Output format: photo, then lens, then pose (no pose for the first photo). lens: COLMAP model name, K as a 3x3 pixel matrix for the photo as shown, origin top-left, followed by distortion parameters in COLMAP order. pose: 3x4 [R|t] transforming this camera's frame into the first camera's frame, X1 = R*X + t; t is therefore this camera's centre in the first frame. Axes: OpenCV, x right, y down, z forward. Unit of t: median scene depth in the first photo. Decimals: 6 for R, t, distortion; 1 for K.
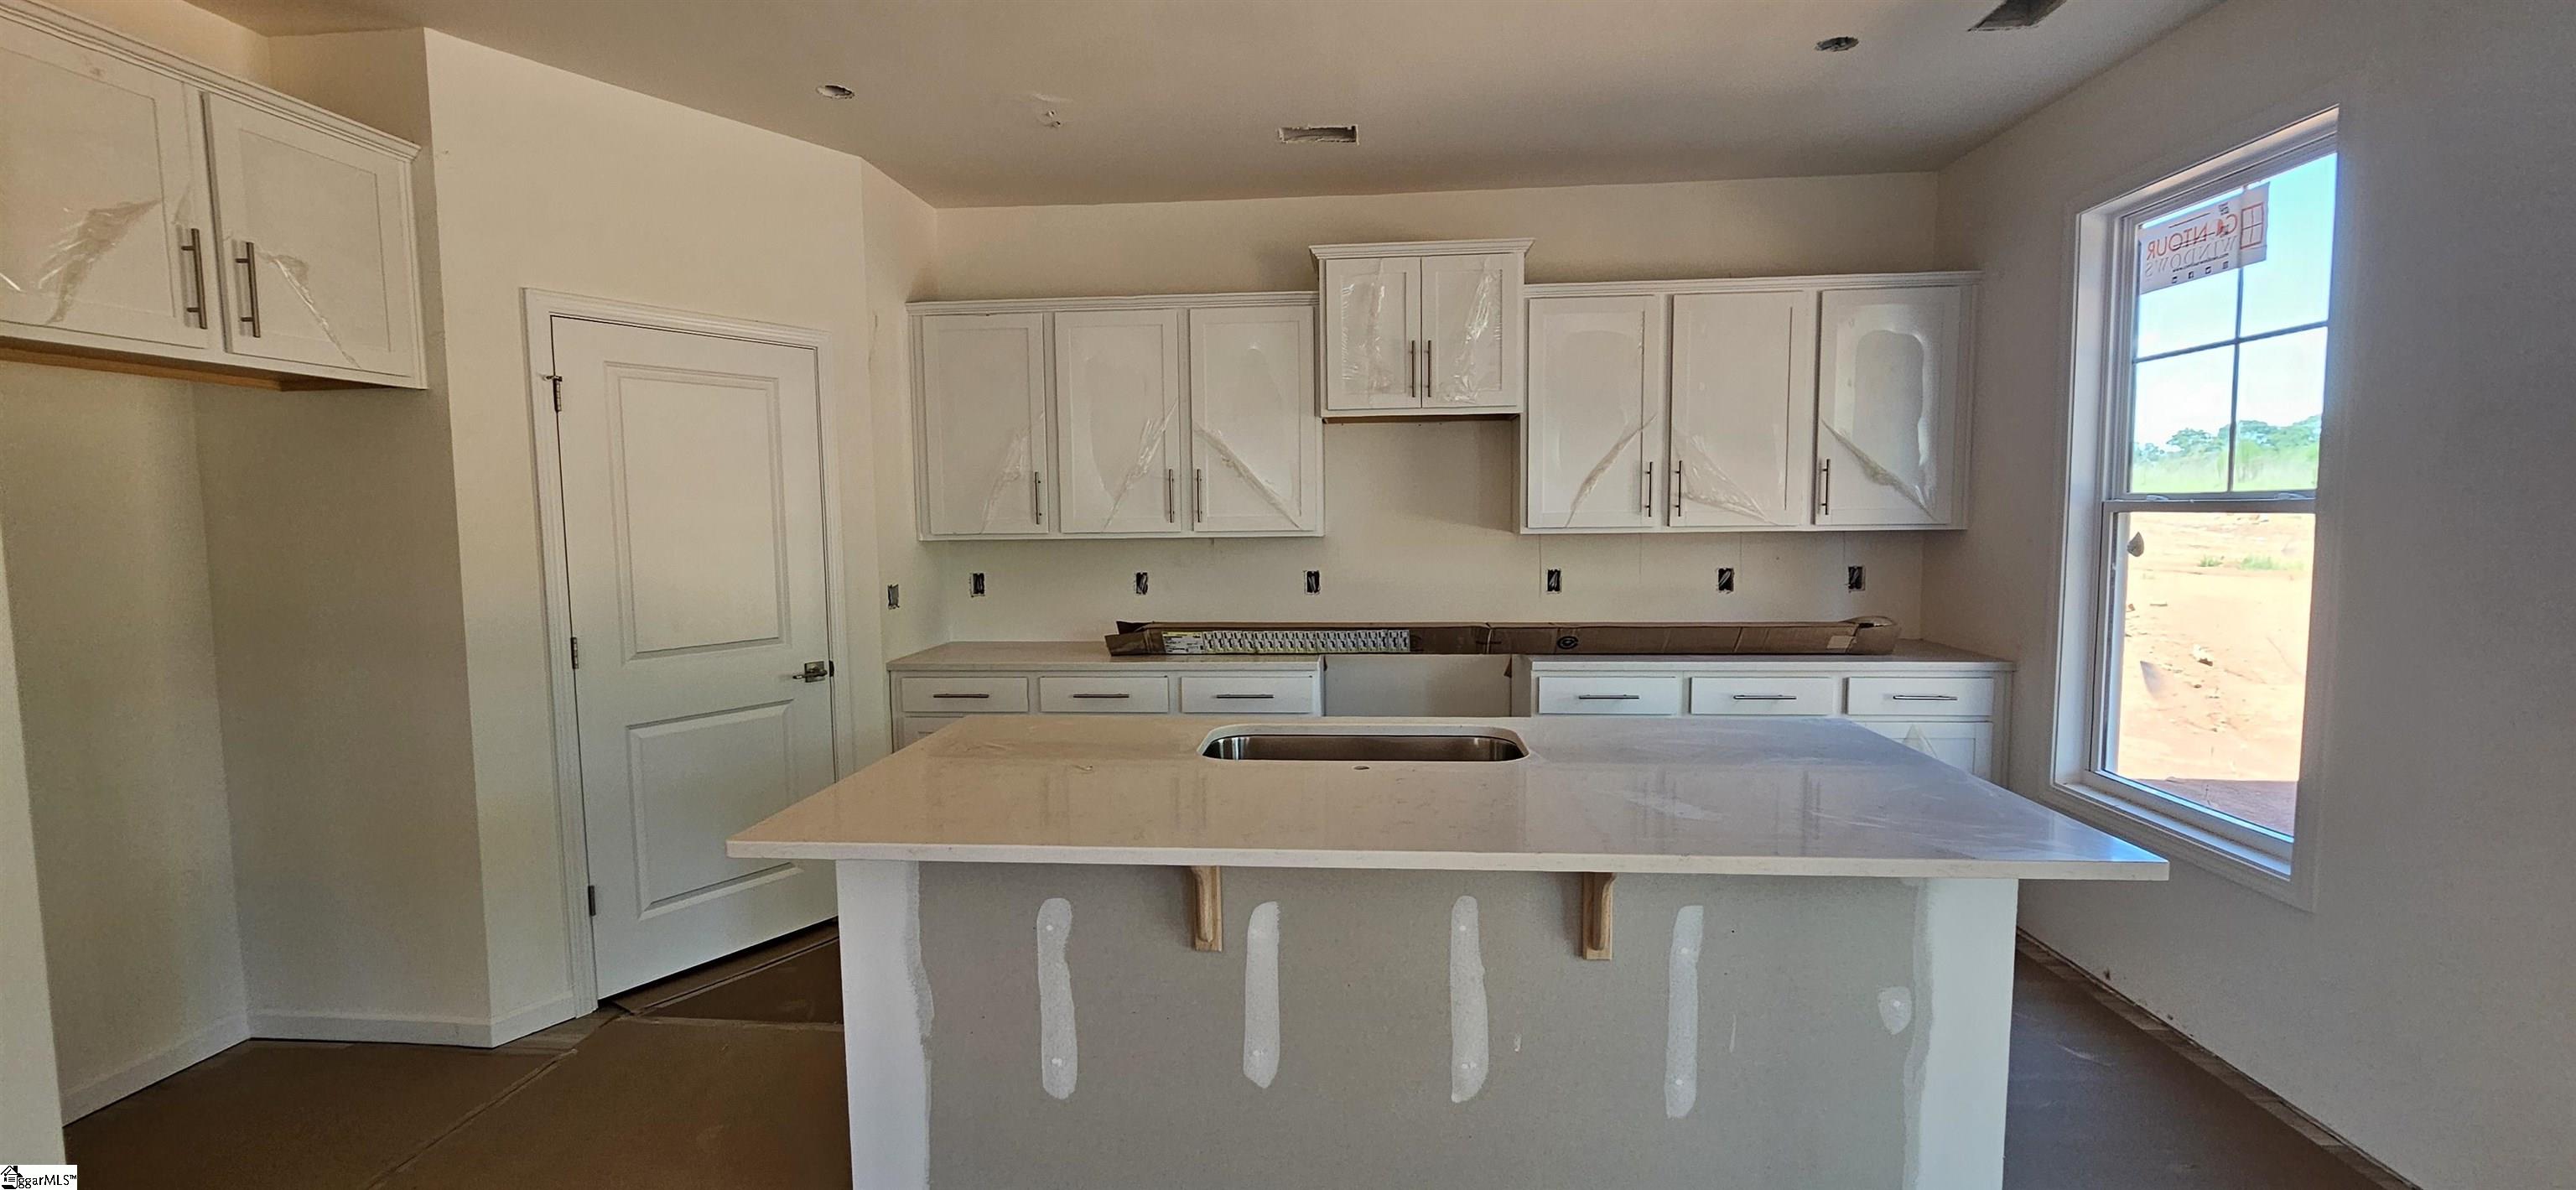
lens RADIAL K [[1064.2, 0, 1281.8], [0, 1064.2, 601.0], [0, 0, 1]] dist [0.001423, 0.000005]
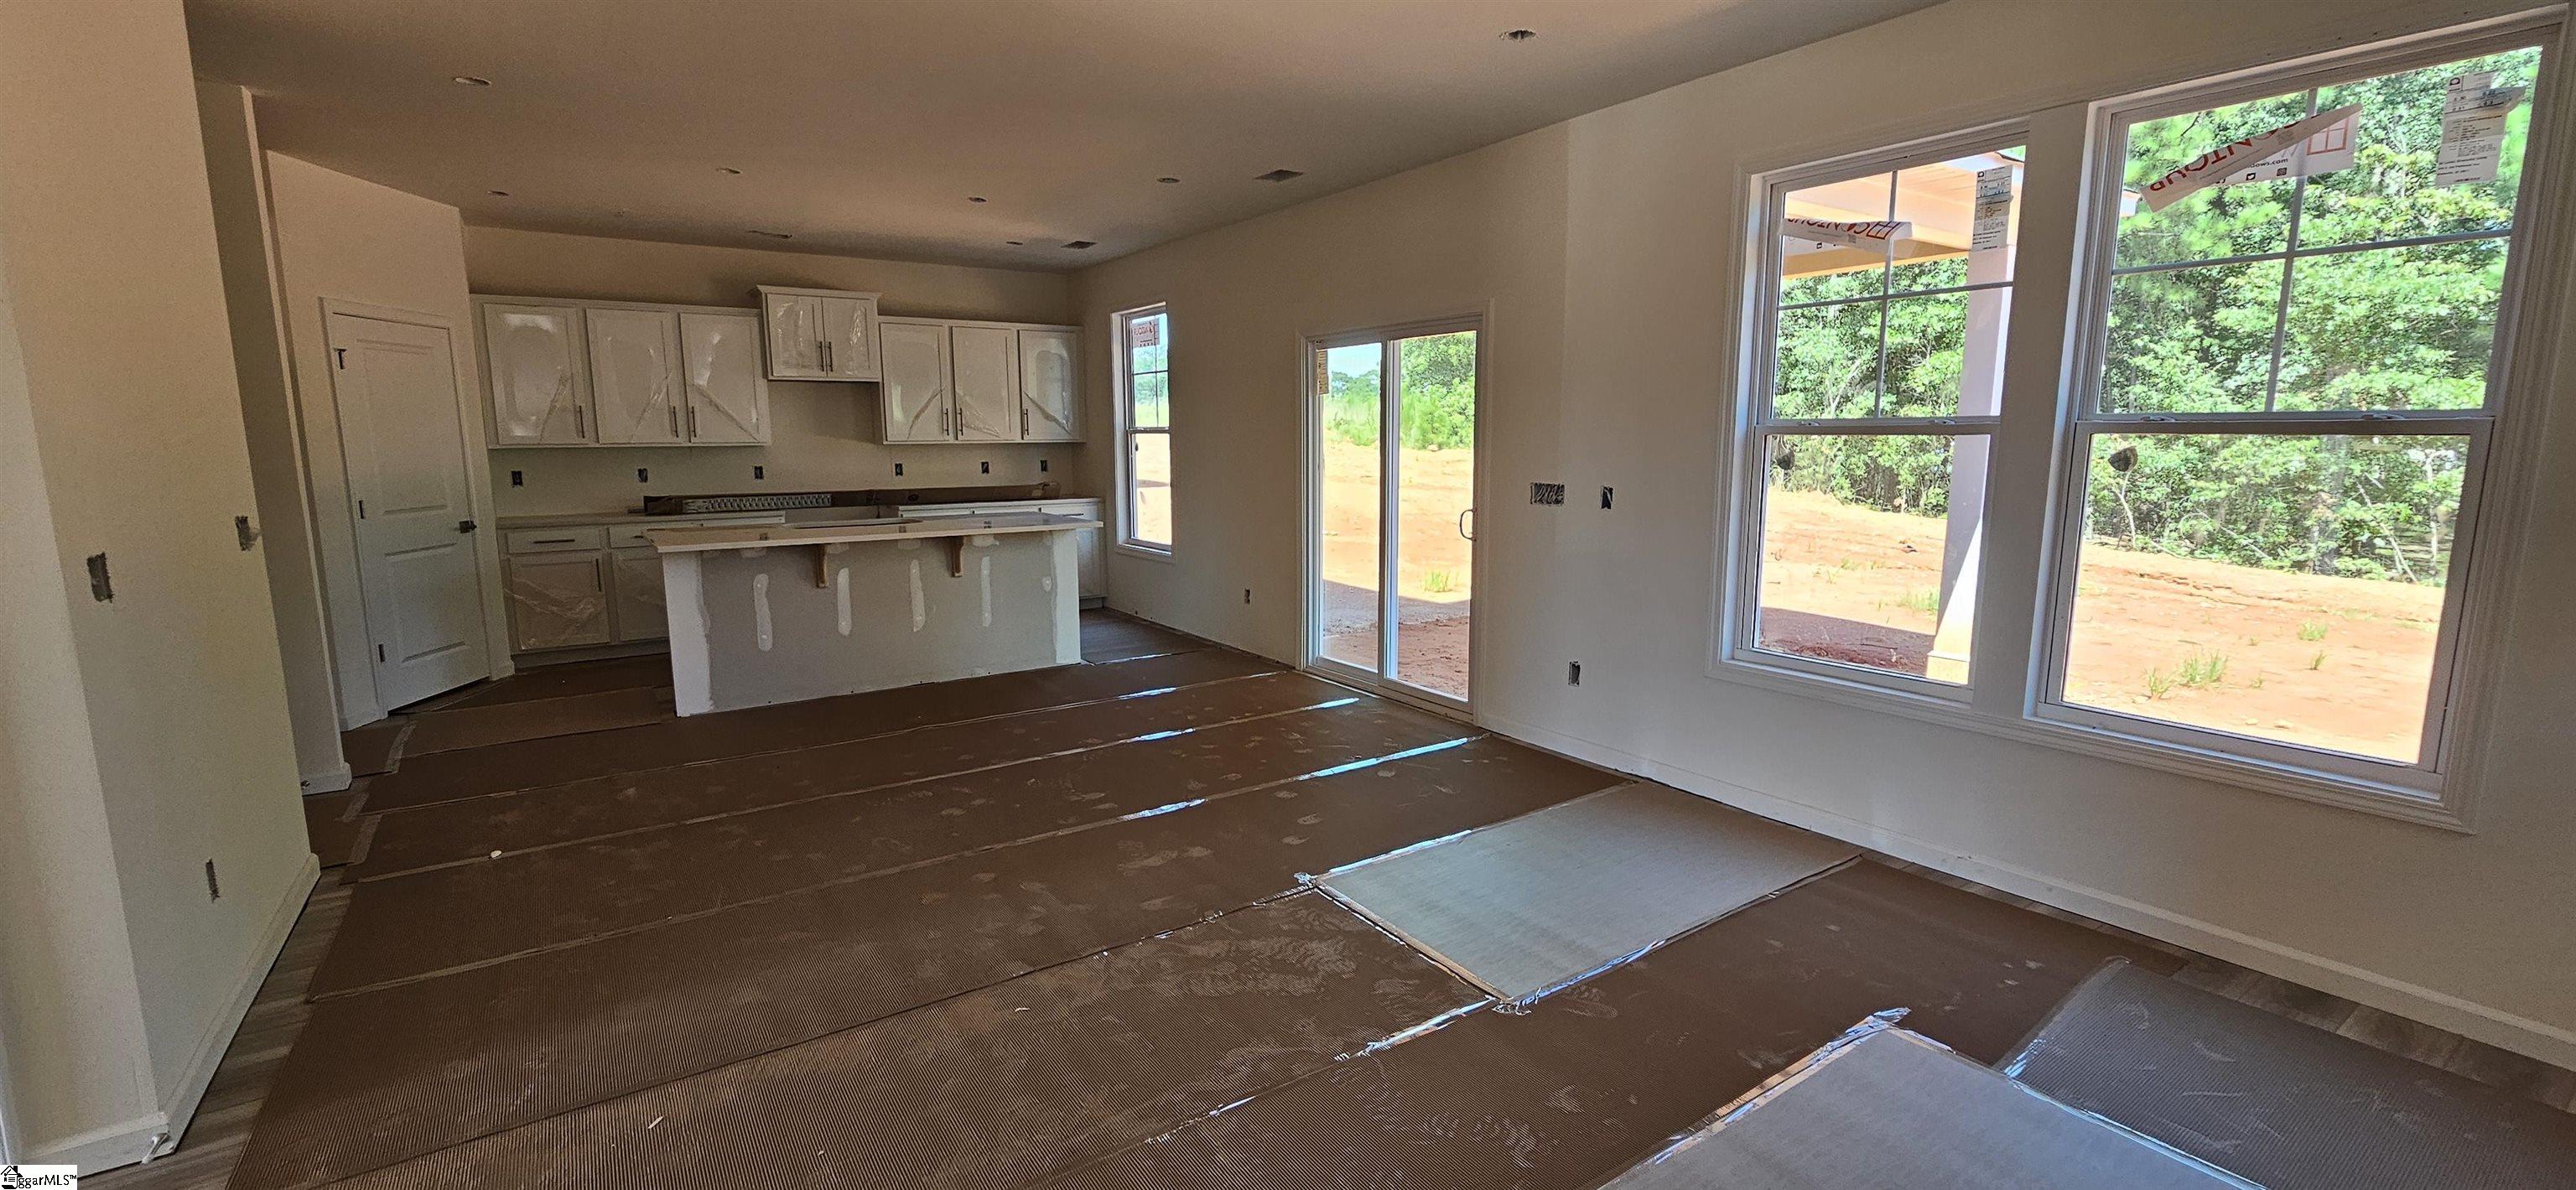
lens RADIAL K [[1064.2, 0, 1267.9], [0, 1064.2, 592.1], [0, 0, 1]] dist [0.001423, 0.000005]
pose [[0.787100, -0.083844, 0.611100, -0.441523], [0.047520, 0.996017, 0.075449, 0.094450], [-0.614992, -0.030347, 0.787949, -0.988373]]
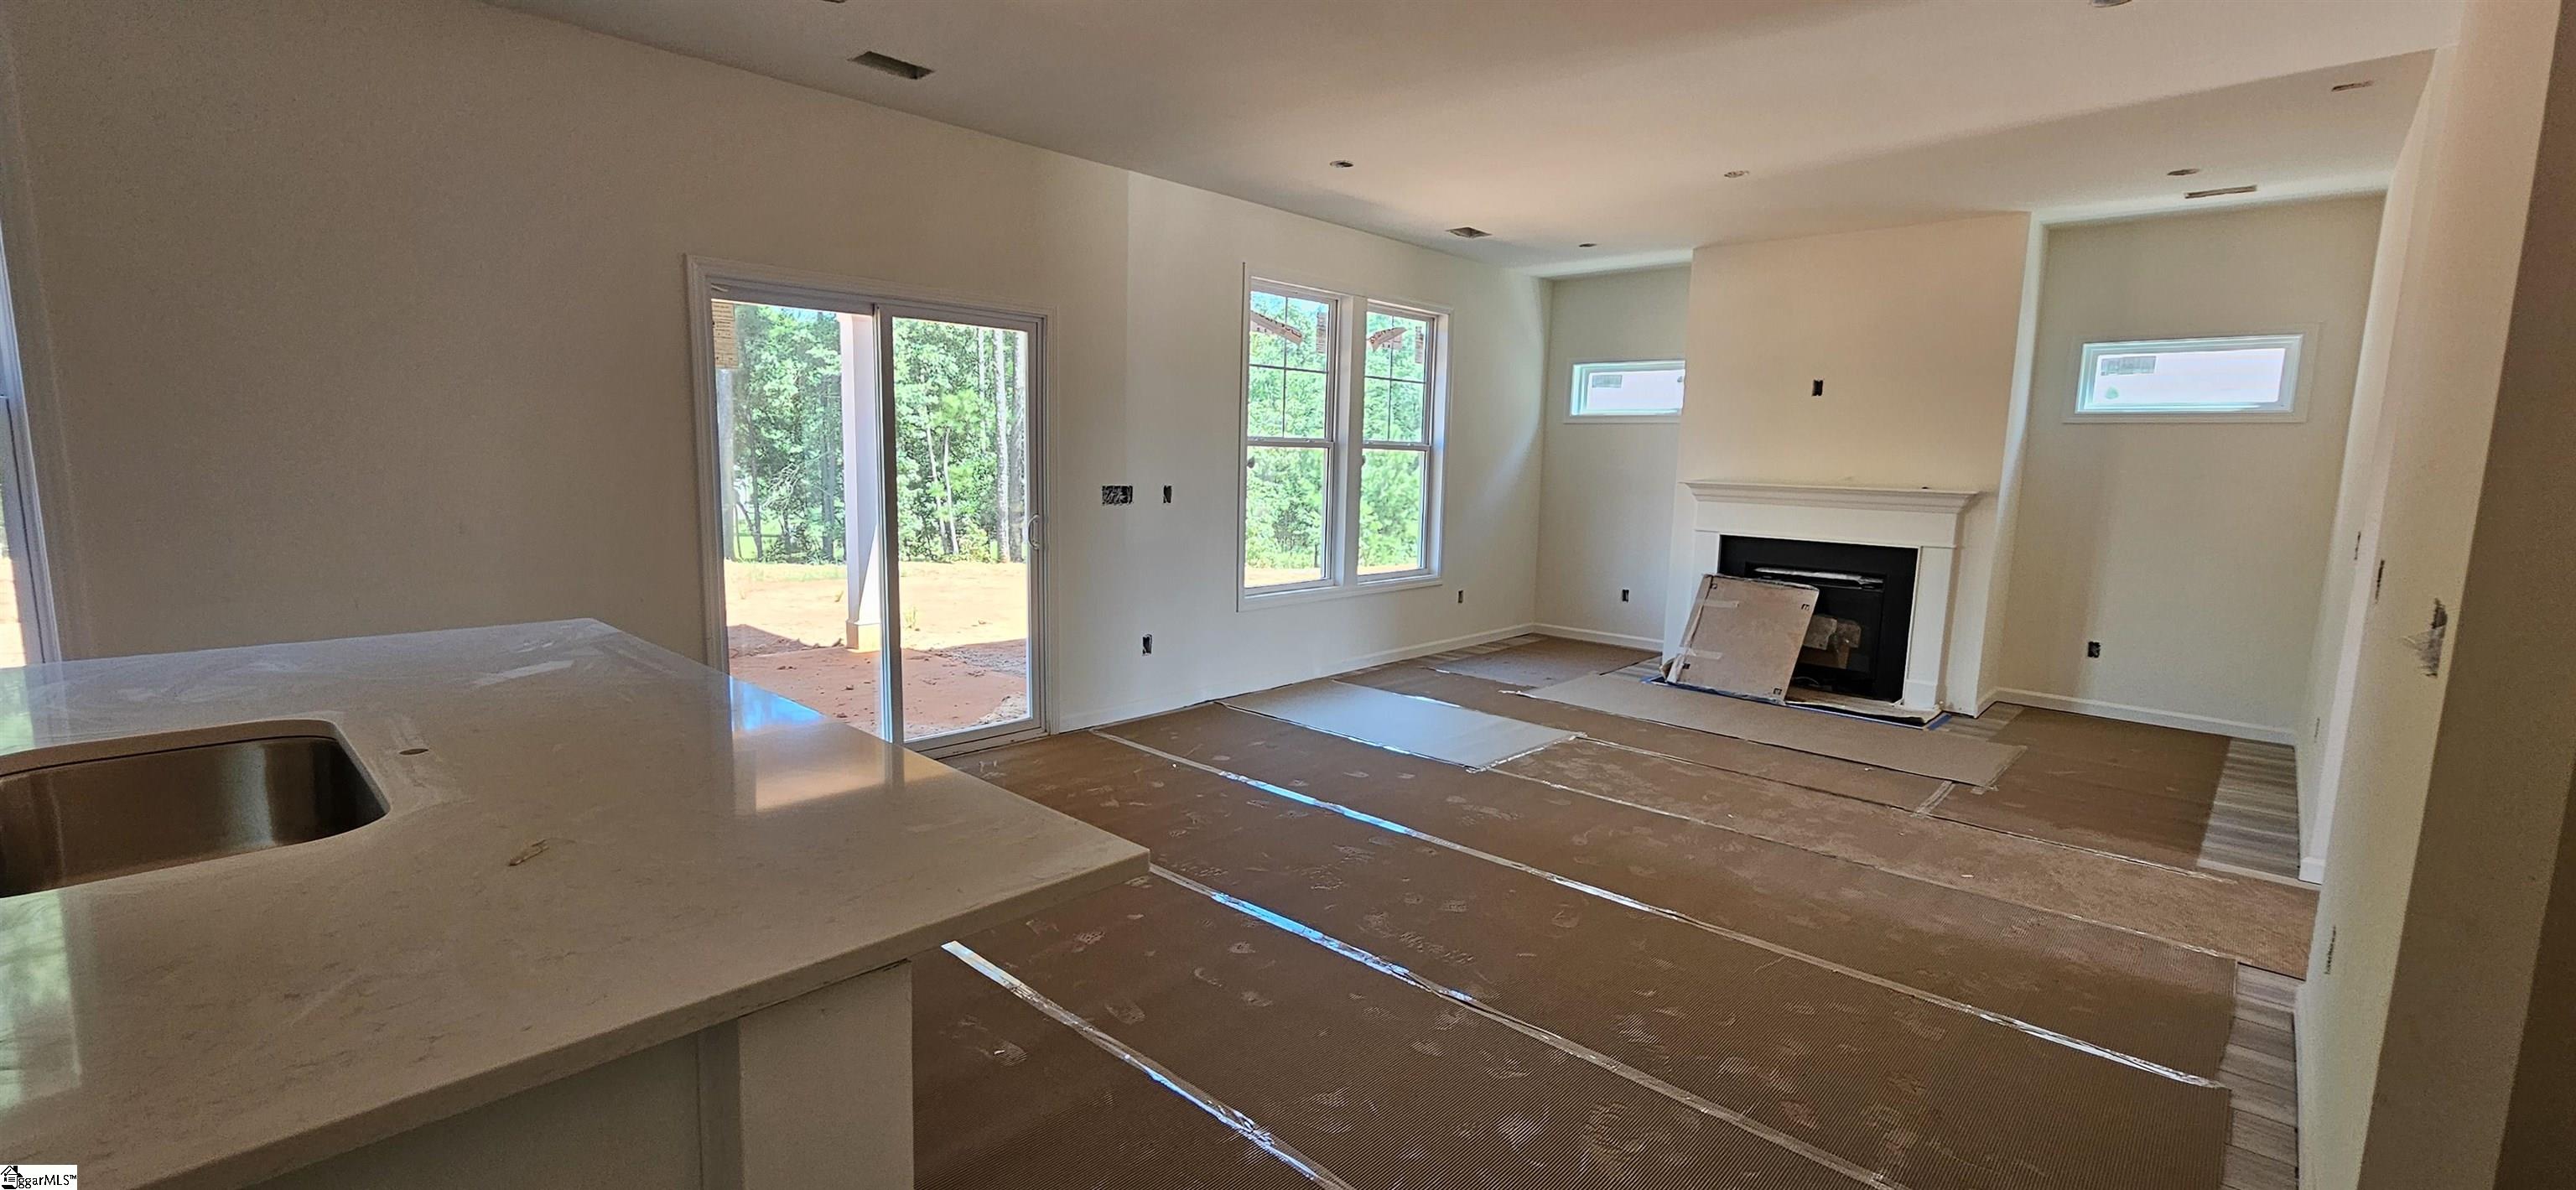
lens RADIAL K [[1064.2, 0, 1296.0], [0, 1064.2, 588.1], [0, 0, 1]] dist [0.001423, 0.000005]
pose [[-0.785162, -0.084921, 0.613441, -0.488483], [0.039998, 0.981532, 0.187072, -0.181121], [-0.617998, 0.171418, -0.767264, 2.501102]]
